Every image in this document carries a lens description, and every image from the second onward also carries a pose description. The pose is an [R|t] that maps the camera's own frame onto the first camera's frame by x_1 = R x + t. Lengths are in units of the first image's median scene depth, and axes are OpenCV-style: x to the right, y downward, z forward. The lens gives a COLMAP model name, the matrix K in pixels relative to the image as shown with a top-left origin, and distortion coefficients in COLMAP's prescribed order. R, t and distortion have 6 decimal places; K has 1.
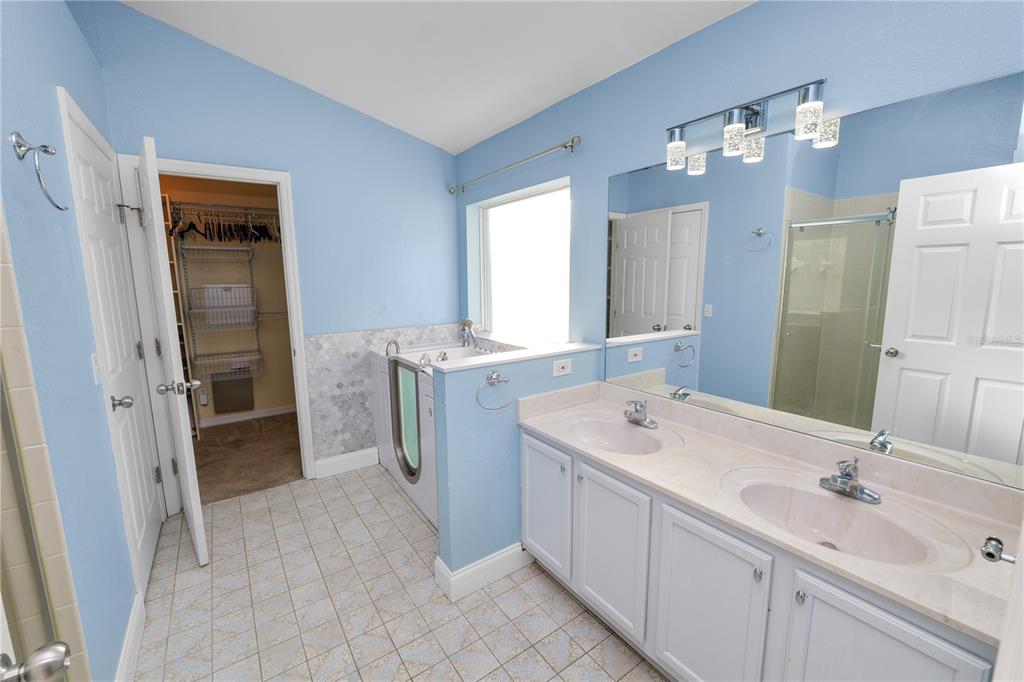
lens RADIAL K [[416.1, 0, 511.9], [0, 416.1, 340.0], [0, 0, 1]] dist [-0.012116, 0.000433]
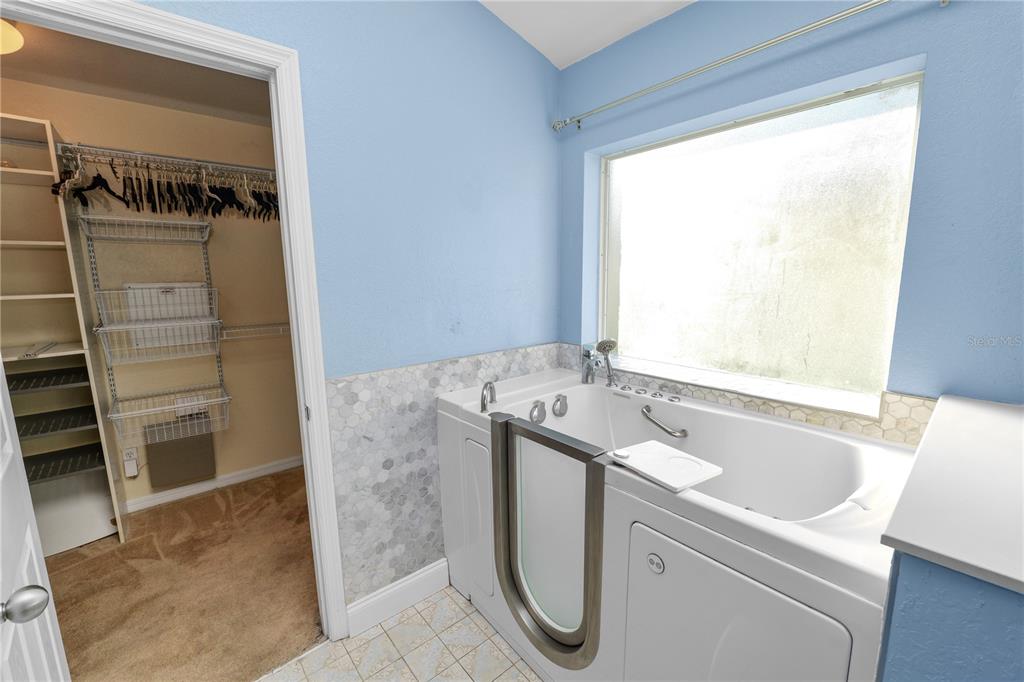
lens RADIAL K [[416.1, 0, 513.4], [0, 416.1, 341.6], [0, 0, 1]] dist [-0.012116, 0.000433]
pose [[0.995783, -0.016763, 0.090190, -0.262281], [0.016159, 0.999842, 0.007423, -0.048635], [-0.090300, -0.005934, 0.995897, 0.386370]]
